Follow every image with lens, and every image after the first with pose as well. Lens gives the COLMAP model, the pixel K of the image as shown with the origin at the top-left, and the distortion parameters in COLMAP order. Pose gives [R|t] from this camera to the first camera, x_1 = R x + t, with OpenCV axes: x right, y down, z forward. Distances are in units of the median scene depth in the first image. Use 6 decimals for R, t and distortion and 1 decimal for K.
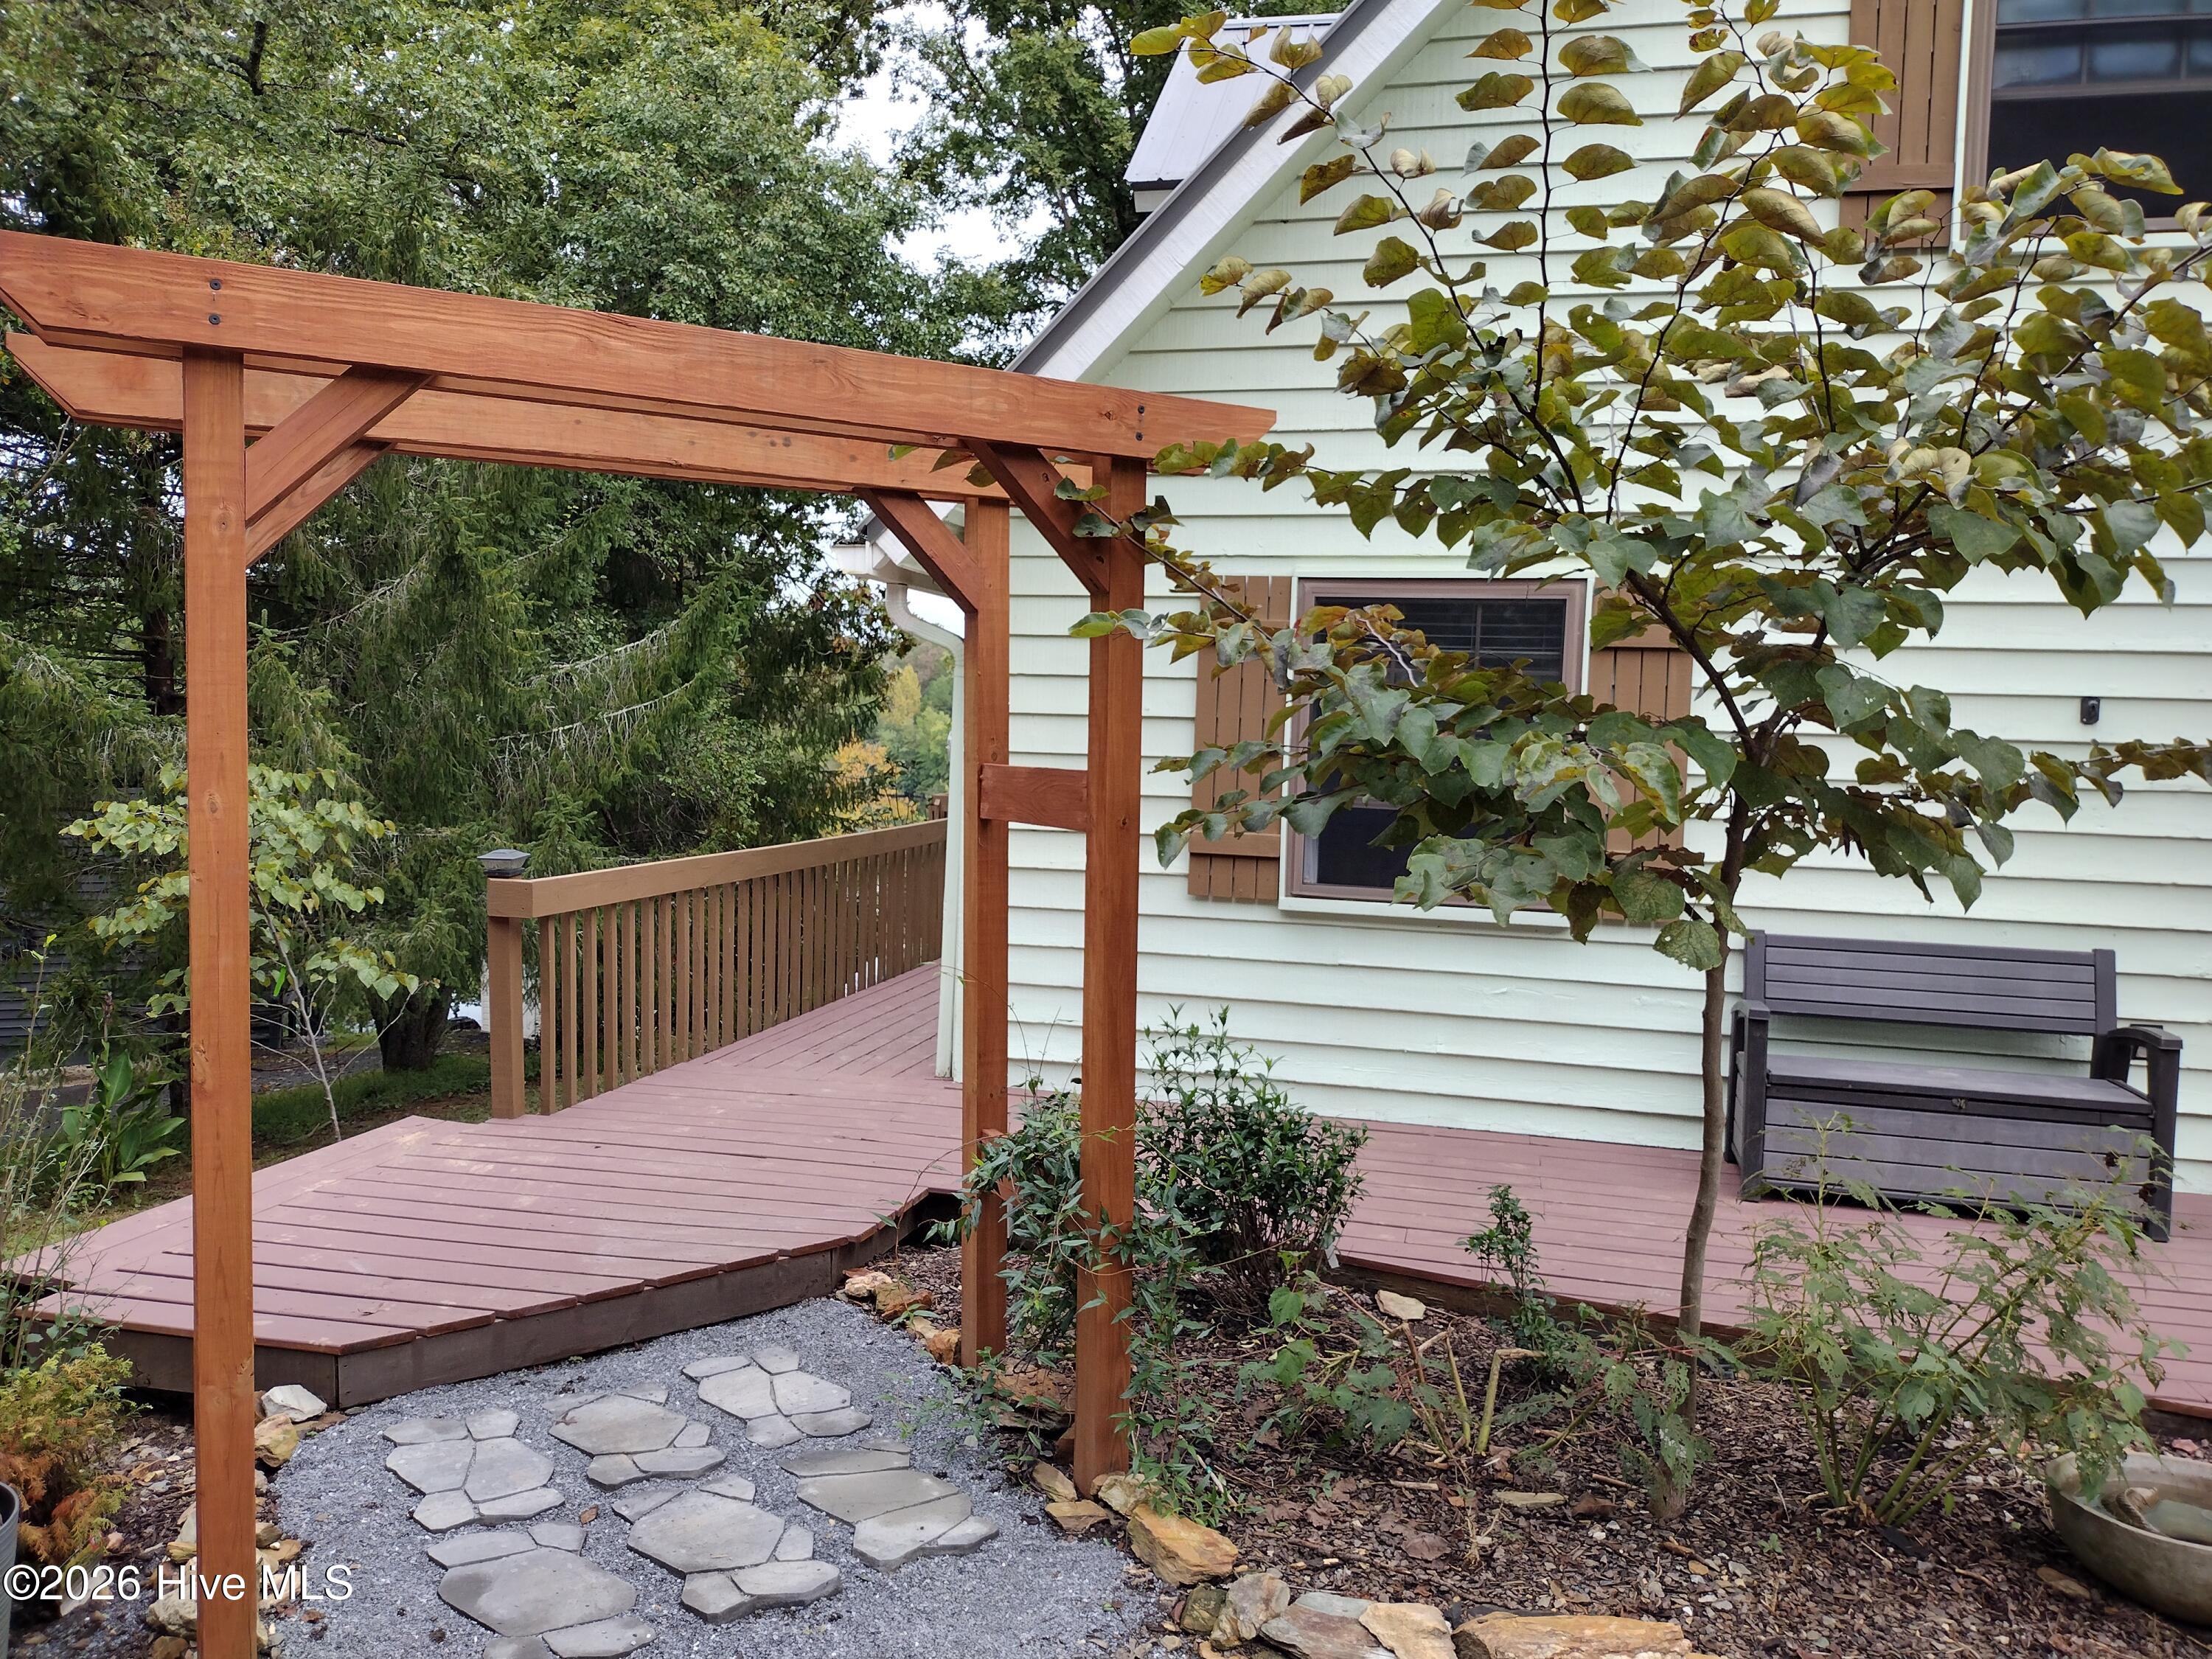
lens RADIAL K [[1637.2, 0, 1106.0], [0, 1637.2, 829.5], [0, 0, 1]] dist [0.087608, -0.118262]
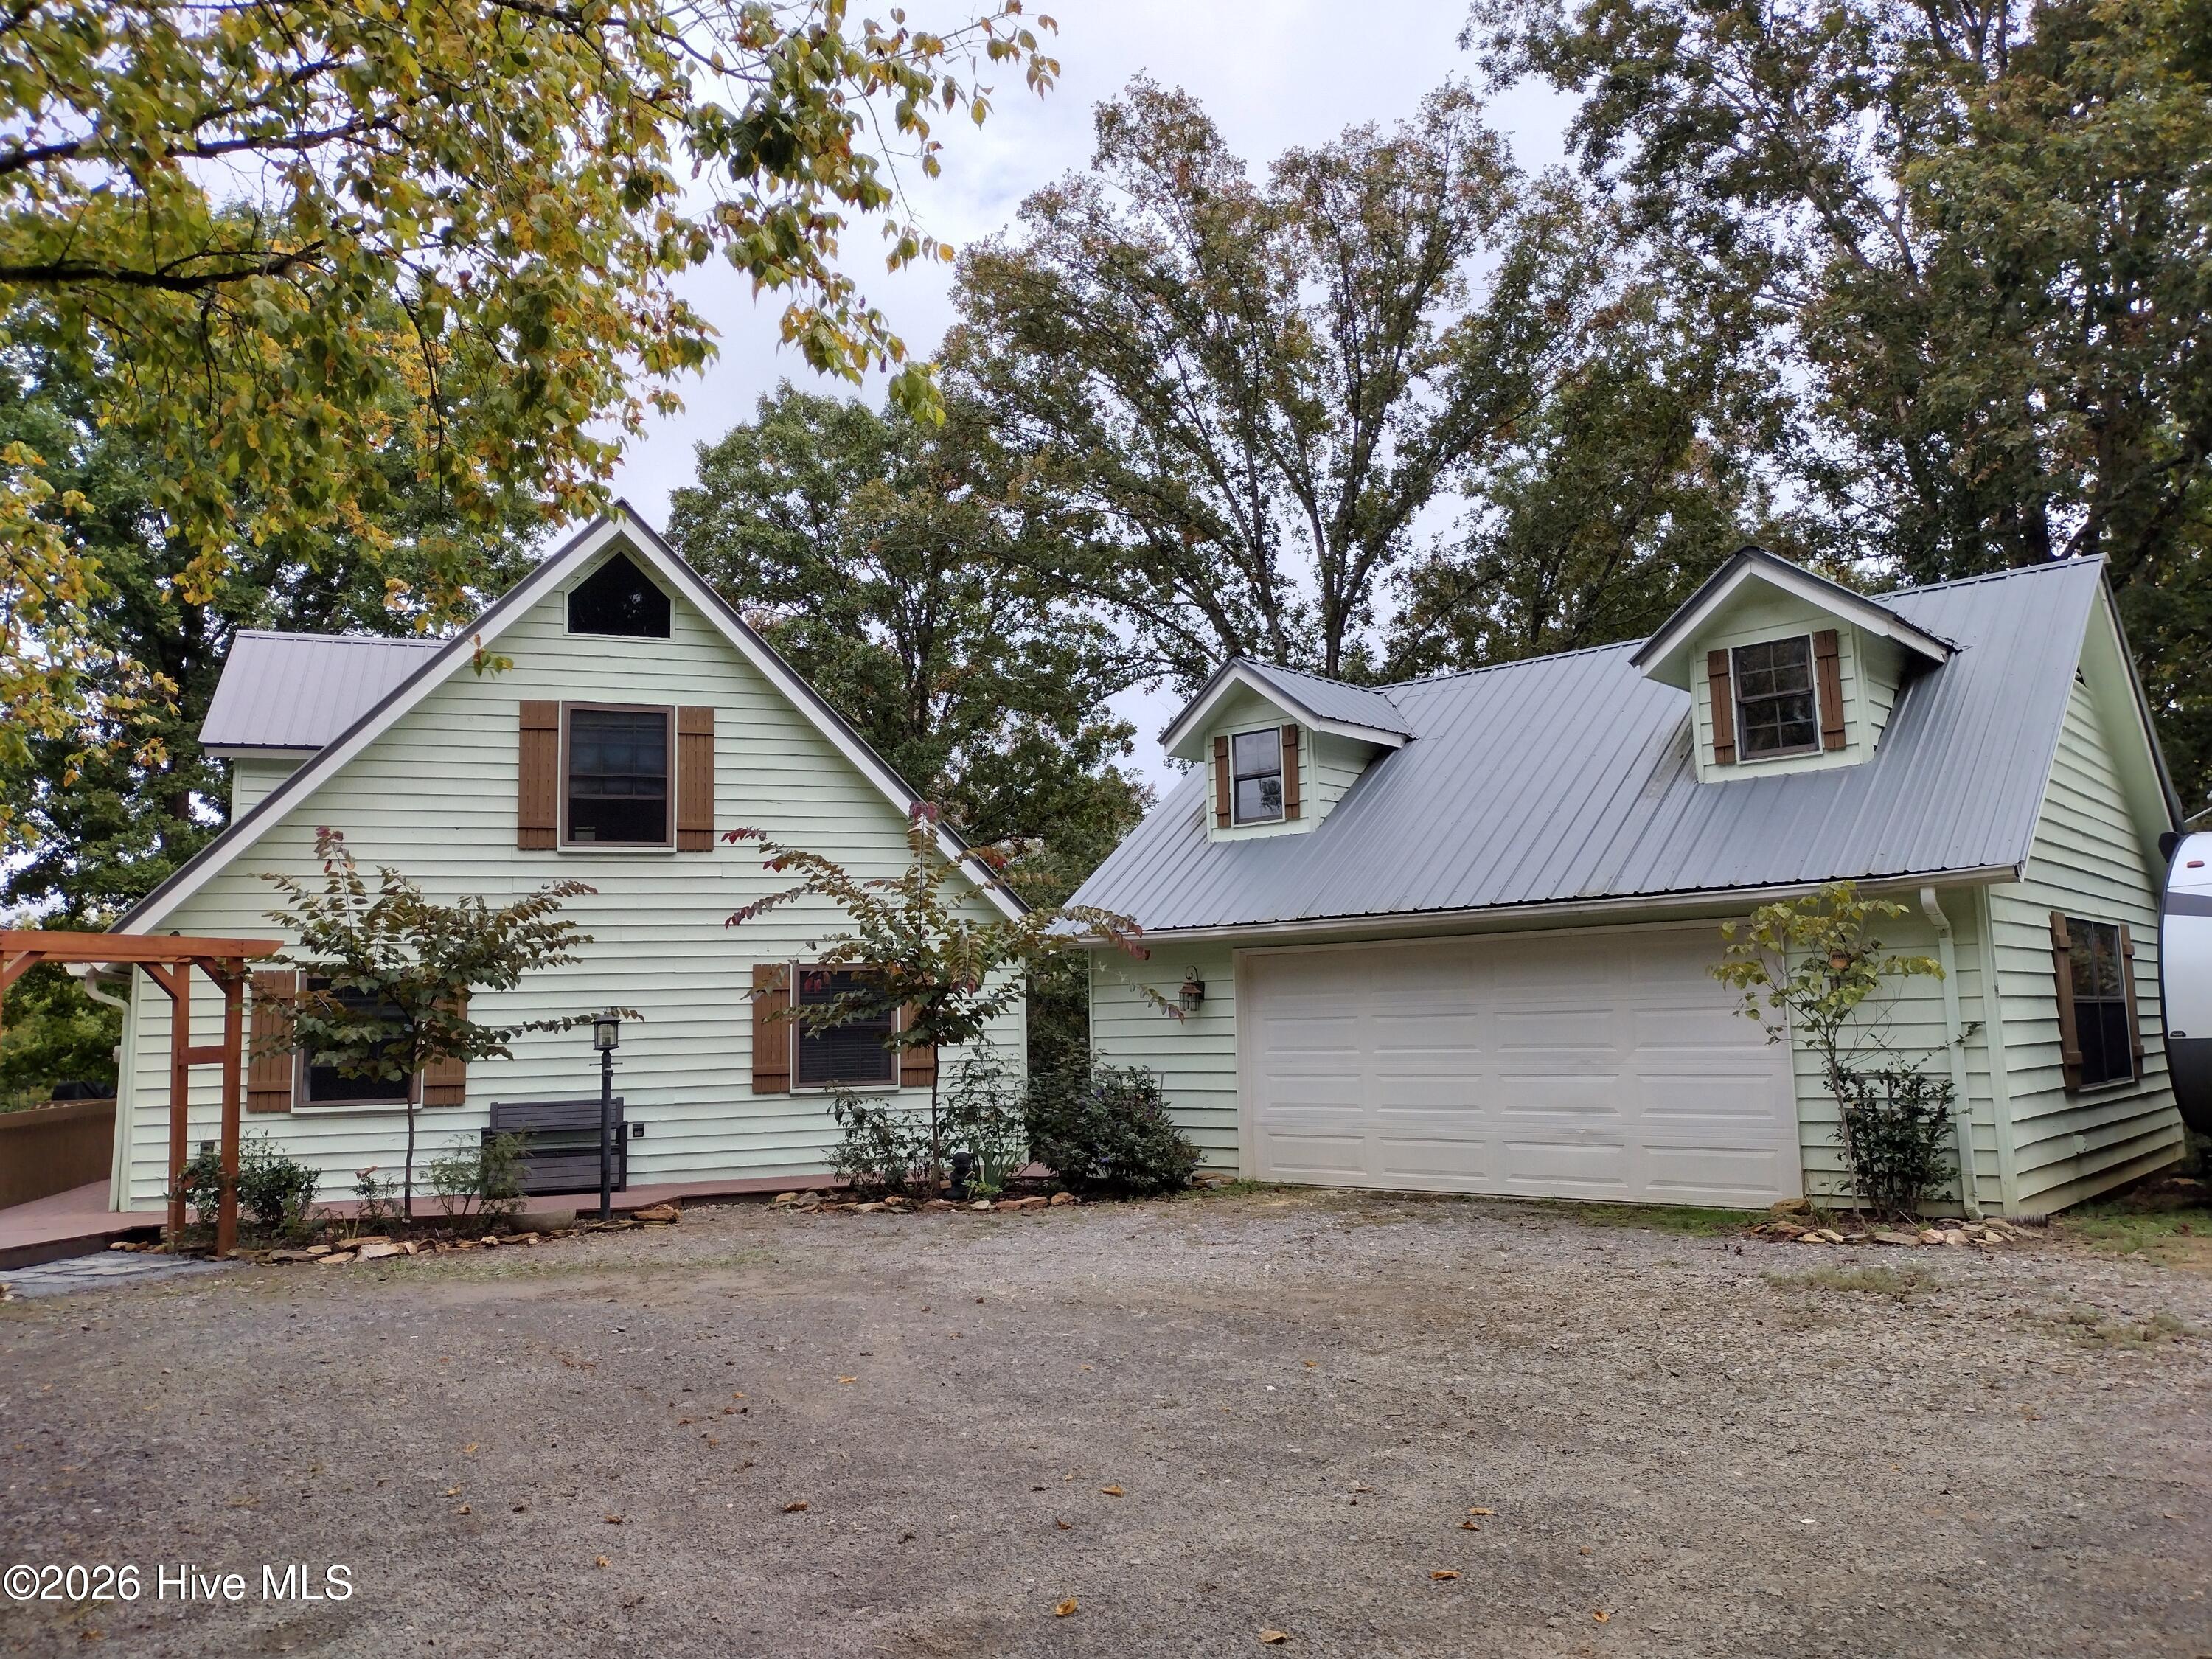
lens RADIAL K [[1637.2, 0, 1106.0], [0, 1637.2, 829.5], [0, 0, 1]] dist [0.087608, -0.118262]
pose [[0.853908, 0.011209, 0.520304, -0.217207], [0.086084, 0.982954, -0.162455, 0.213314], [-0.513256, 0.183511, 0.838387, -2.578463]]
